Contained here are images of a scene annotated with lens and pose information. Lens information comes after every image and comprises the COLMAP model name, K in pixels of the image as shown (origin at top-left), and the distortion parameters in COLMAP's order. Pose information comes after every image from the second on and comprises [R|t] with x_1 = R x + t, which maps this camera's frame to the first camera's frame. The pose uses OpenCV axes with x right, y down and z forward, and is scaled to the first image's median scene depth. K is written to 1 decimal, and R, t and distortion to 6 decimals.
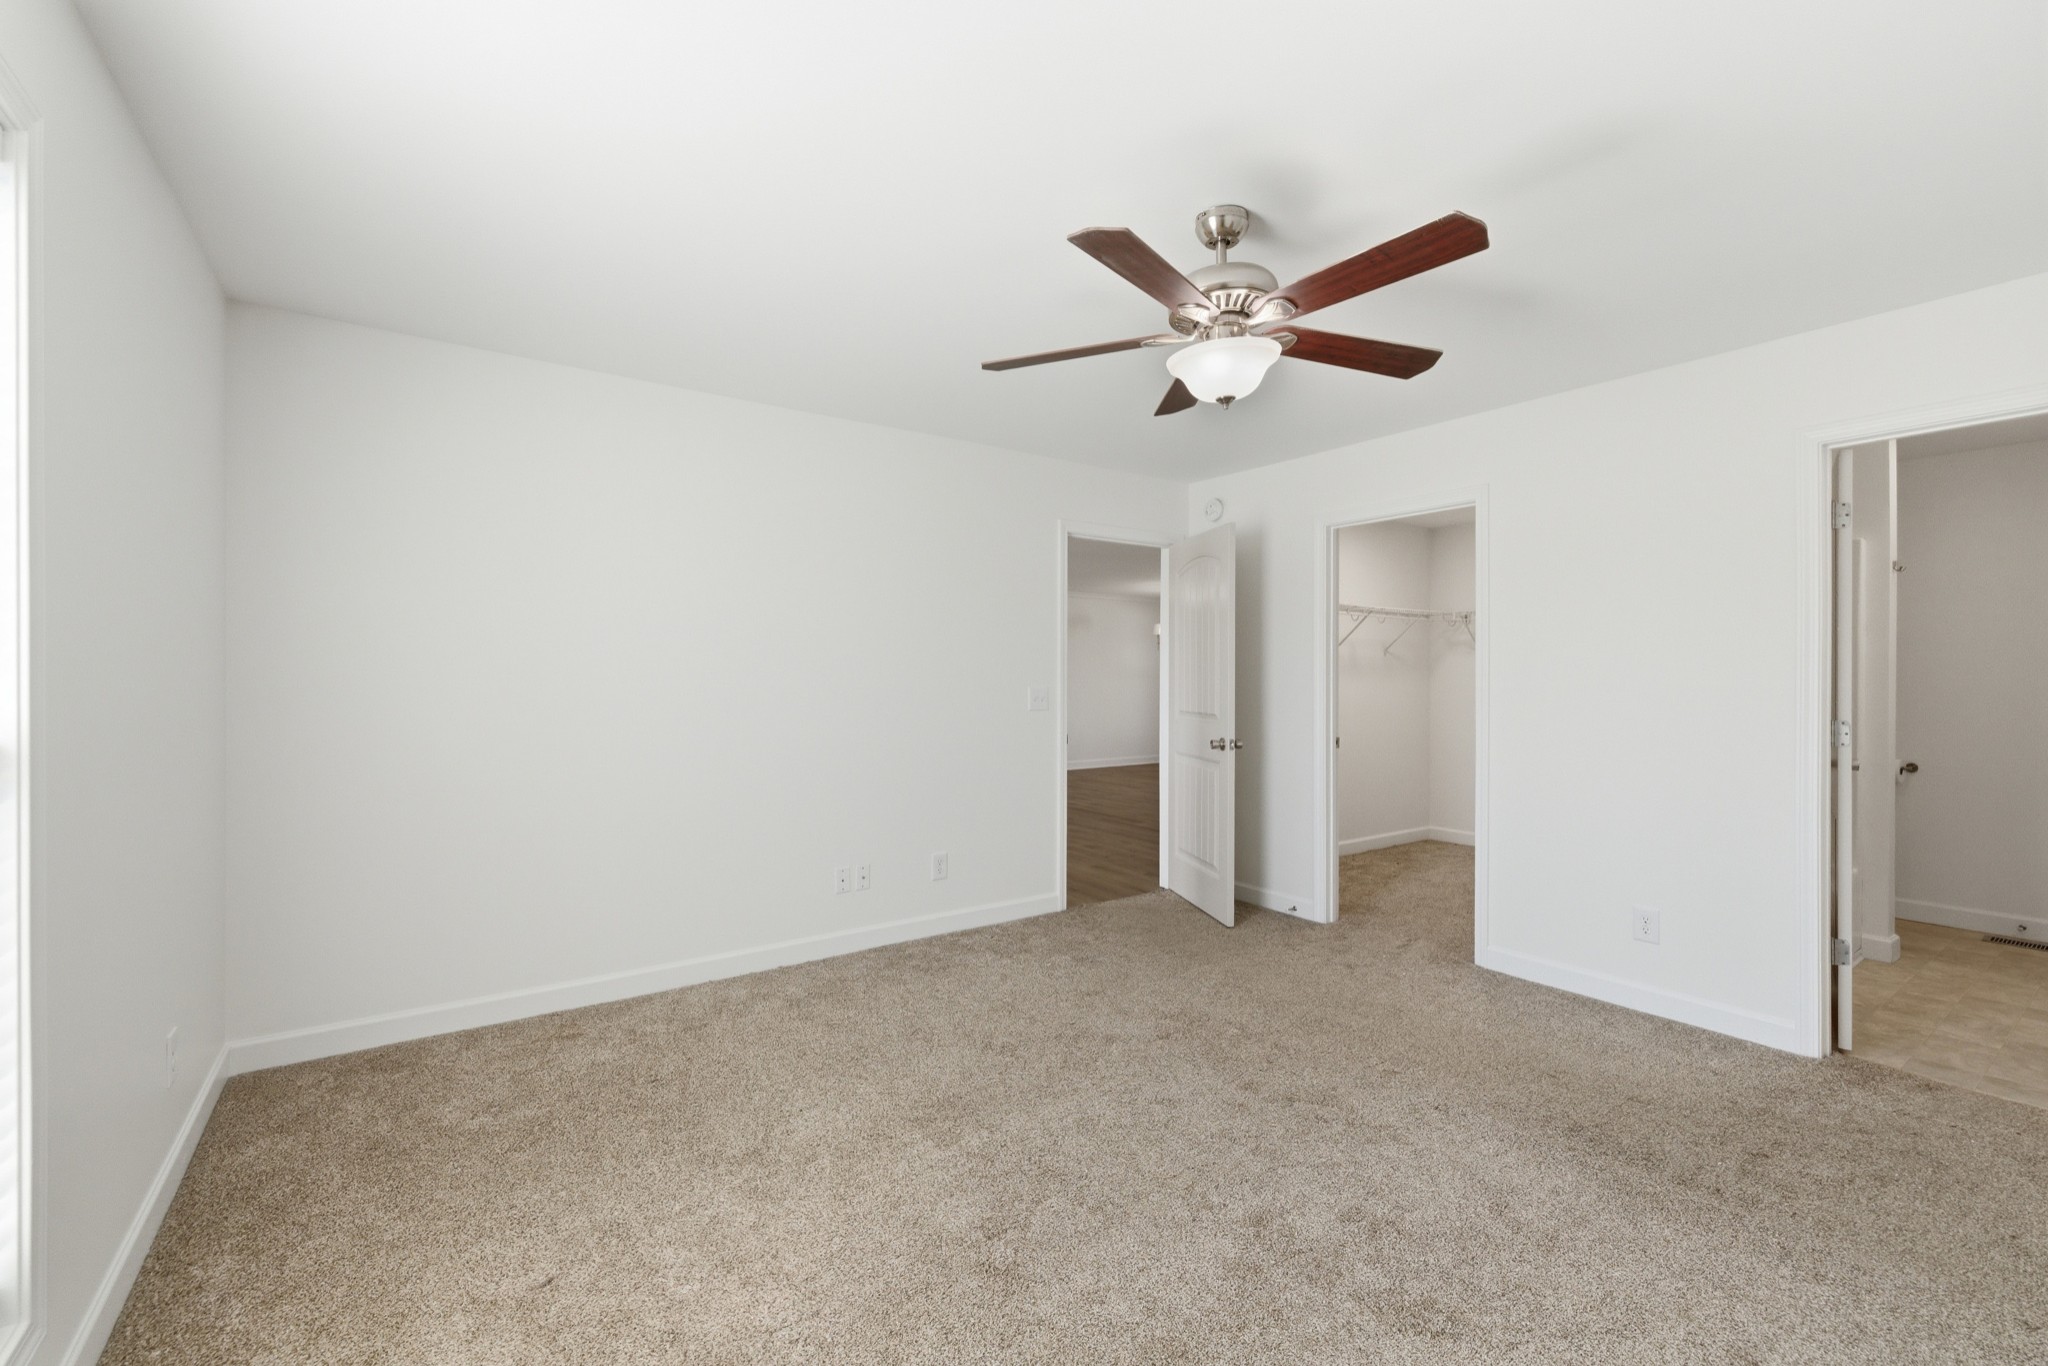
lens RADIAL K [[858.4, 0, 1026.1], [0, 858.4, 677.3], [0, 0, 1]] dist [0.002688, -0.000183]
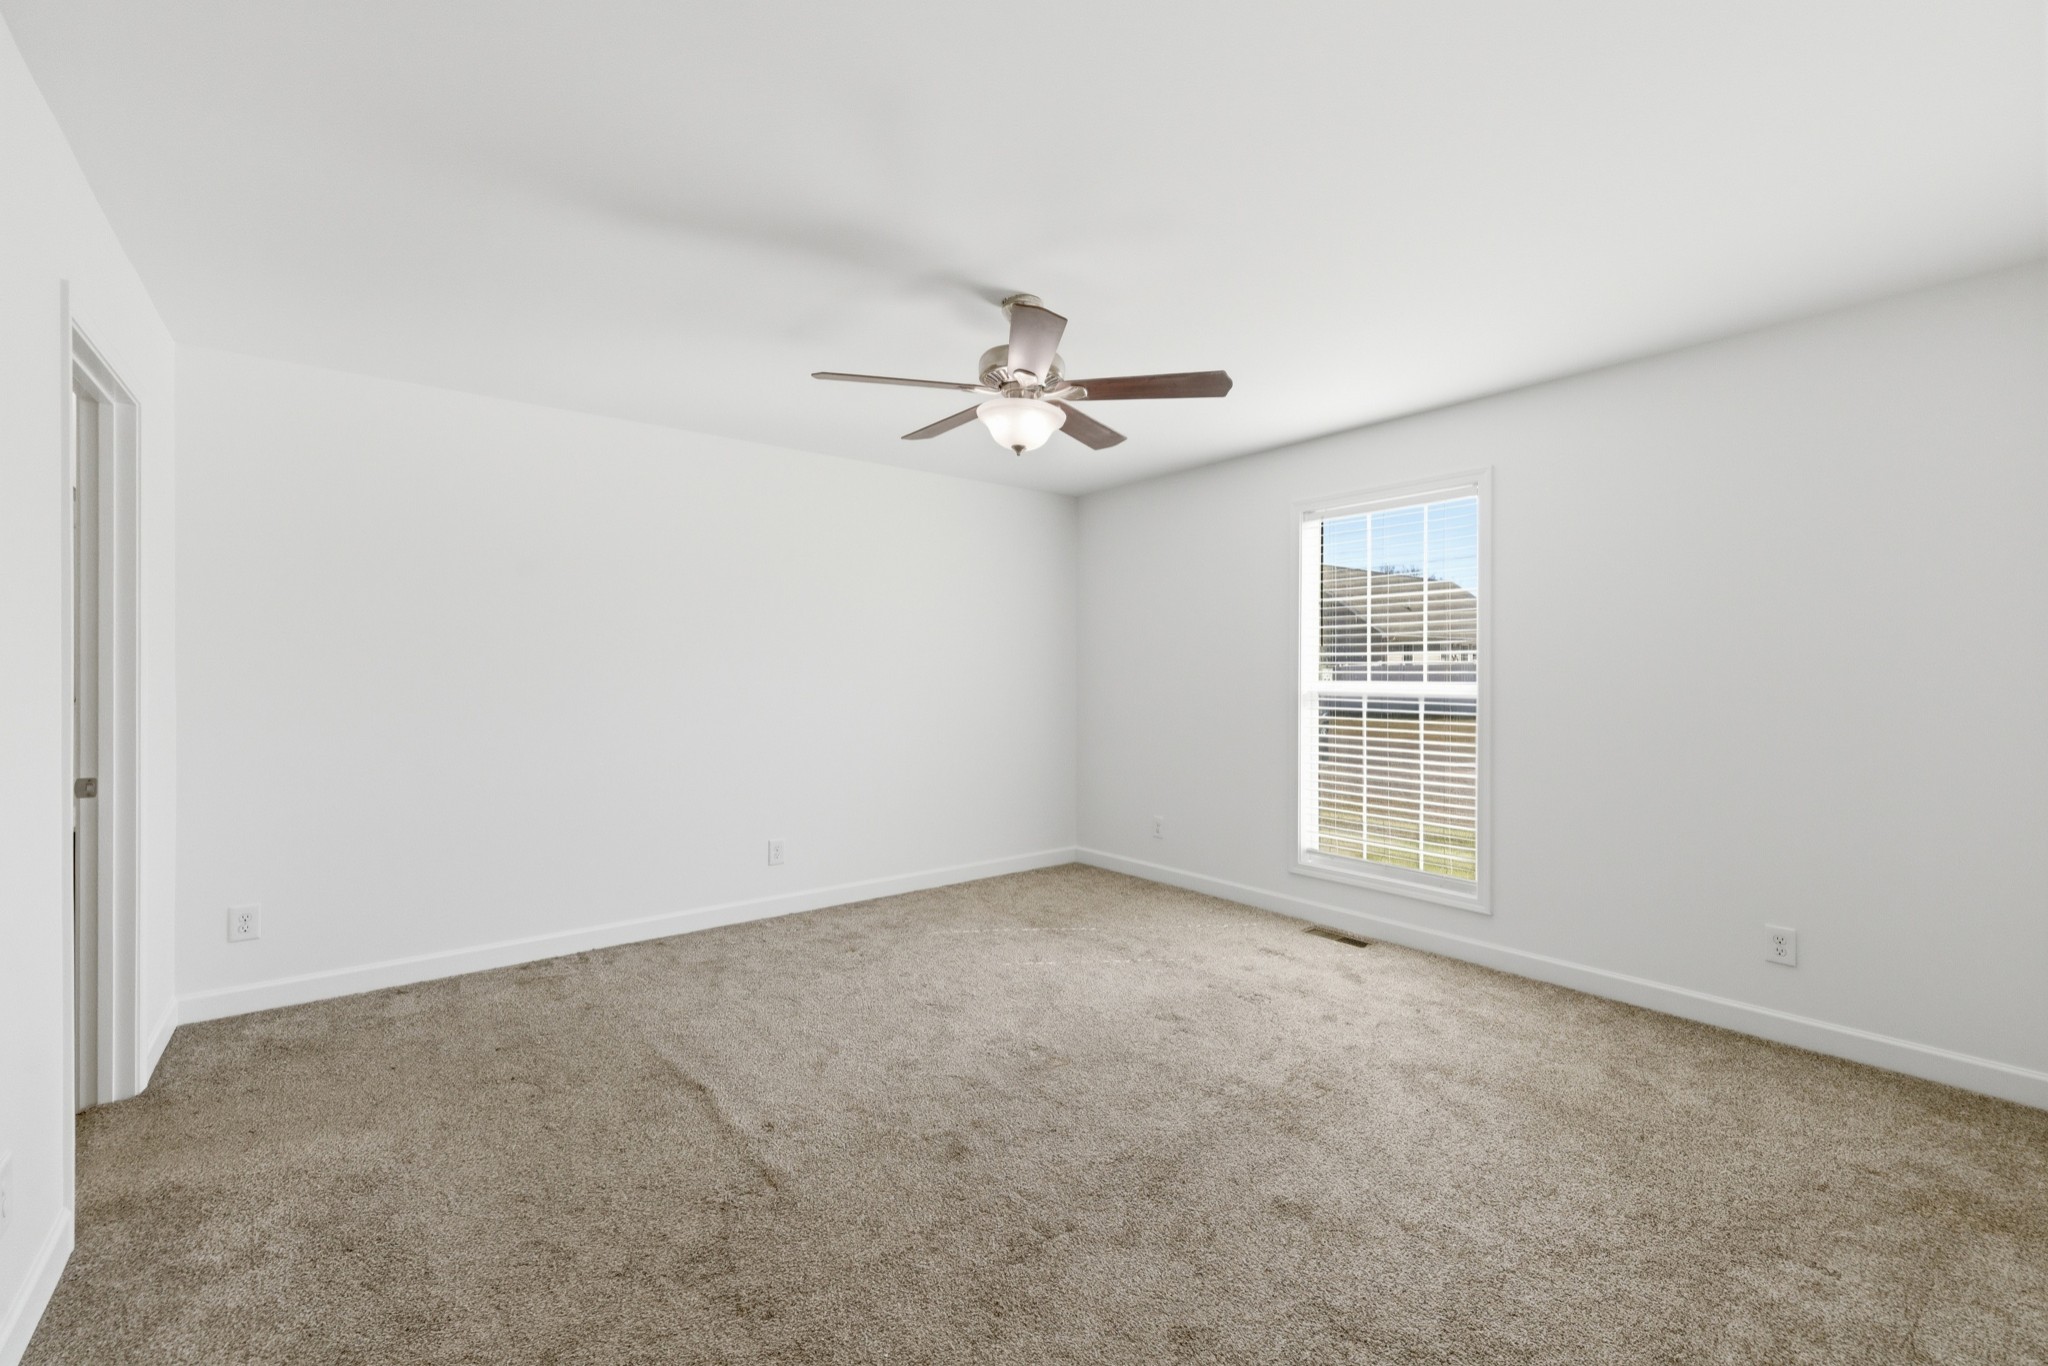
lens RADIAL K [[849.7, 0, 1024.0], [0, 849.7, 683.0], [0, 0, 1]] dist [0.001006, 0.000639]
pose [[-0.998292, 0.000805, -0.058420, 0.217420], [0.000194, 0.999945, 0.010471, 0.000102], [0.058425, 0.010442, -0.998237, 1.589930]]
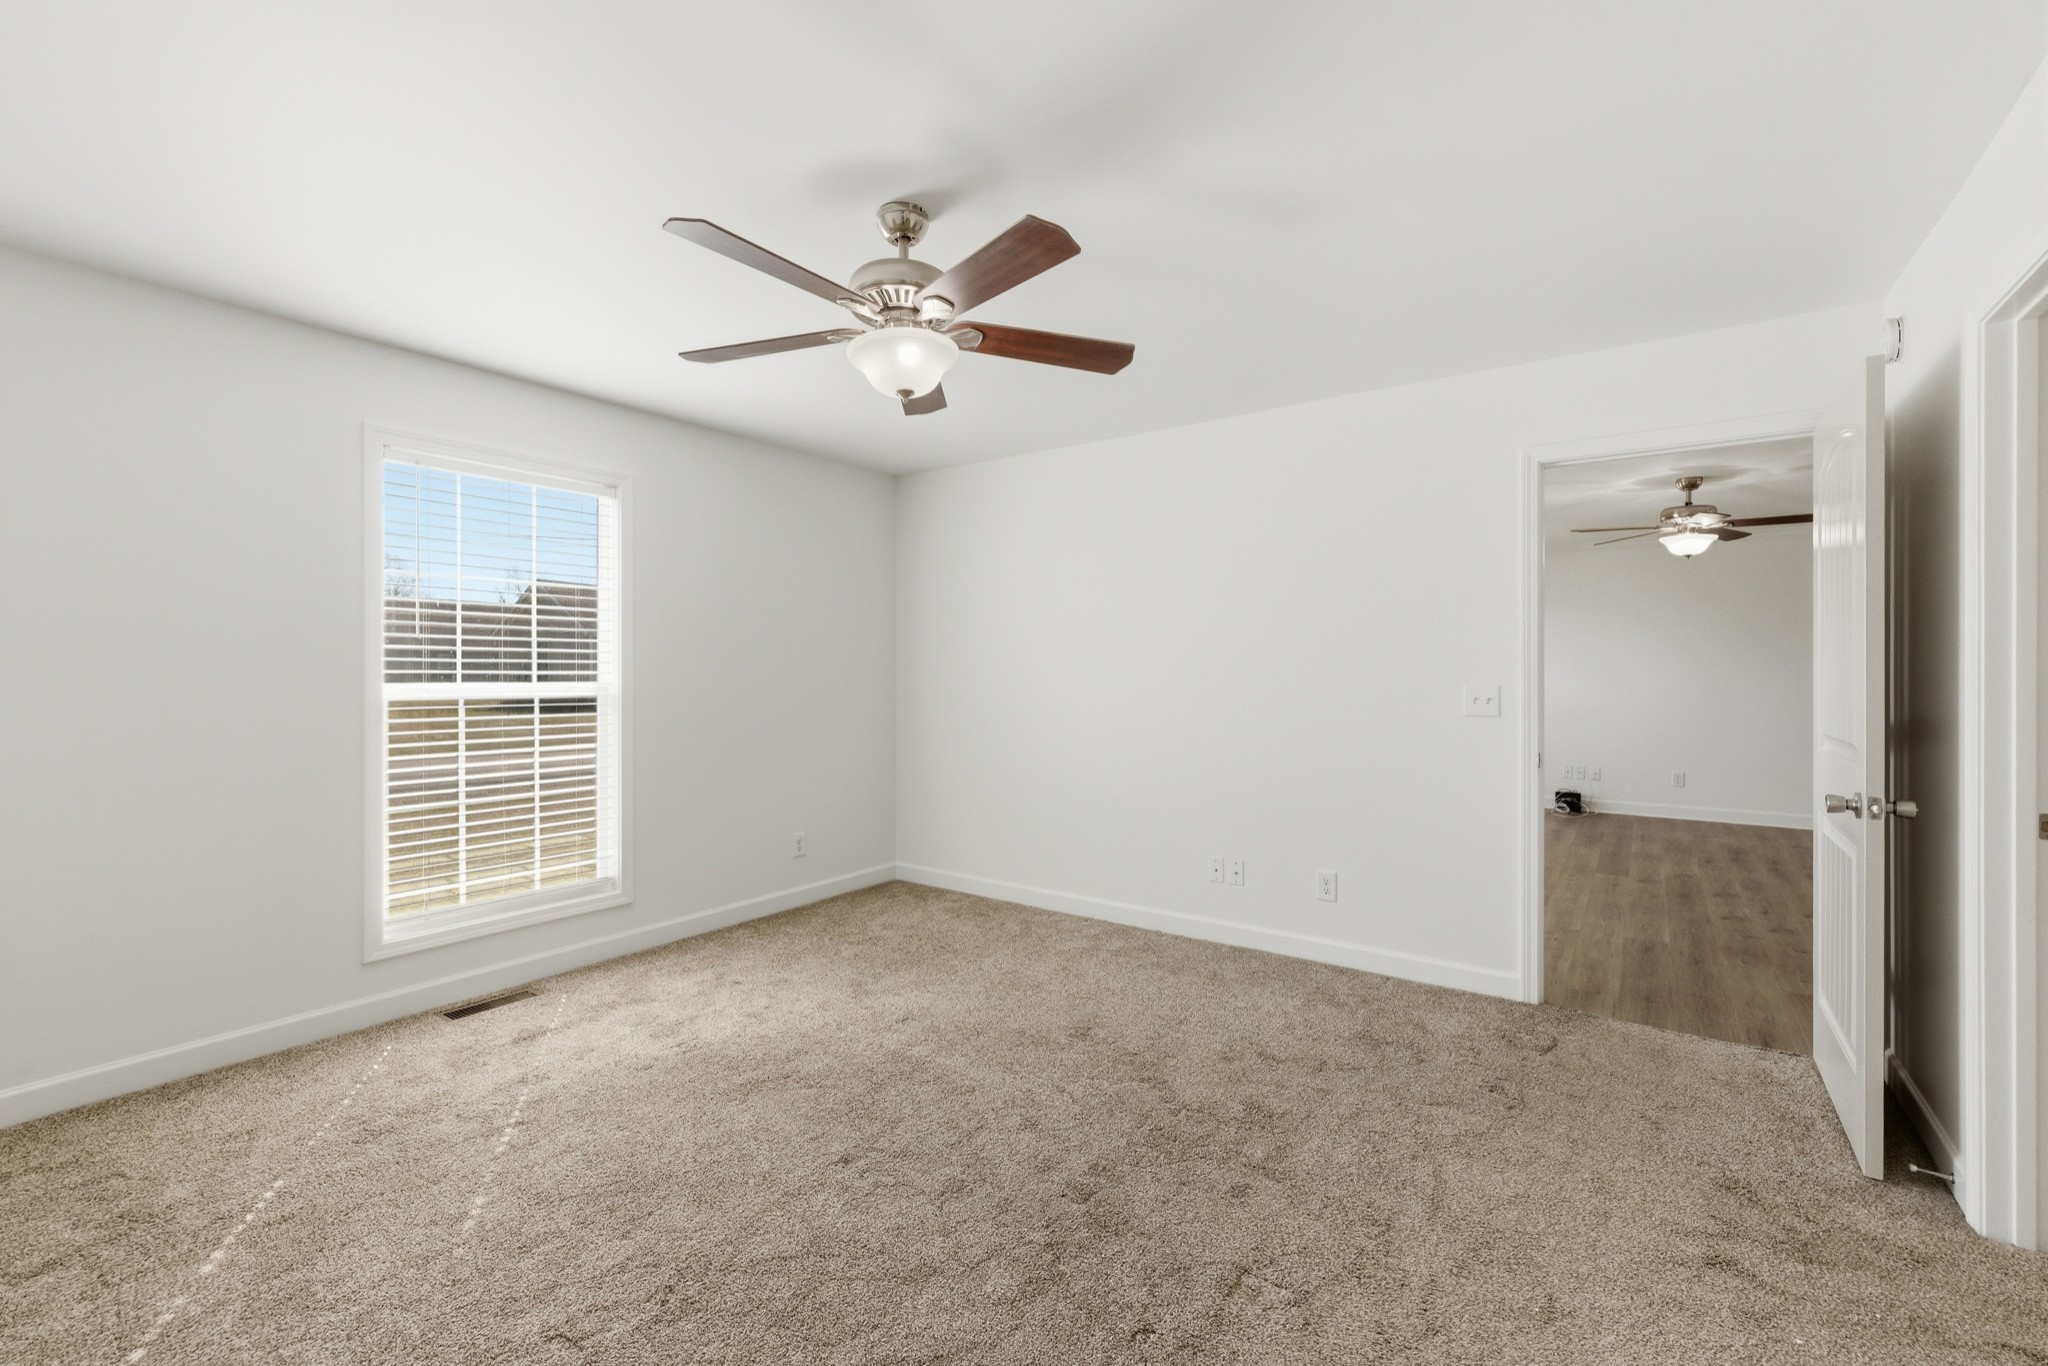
lens RADIAL K [[858.4, 0, 1026.1], [0, 858.4, 677.3], [0, 0, 1]] dist [0.002688, -0.000183]
pose [[0.326663, 0.005475, -0.945125, 0.879968], [-0.000895, 0.999985, 0.005483, -0.001492], [0.945140, -0.000945, 0.326663, 0.573965]]
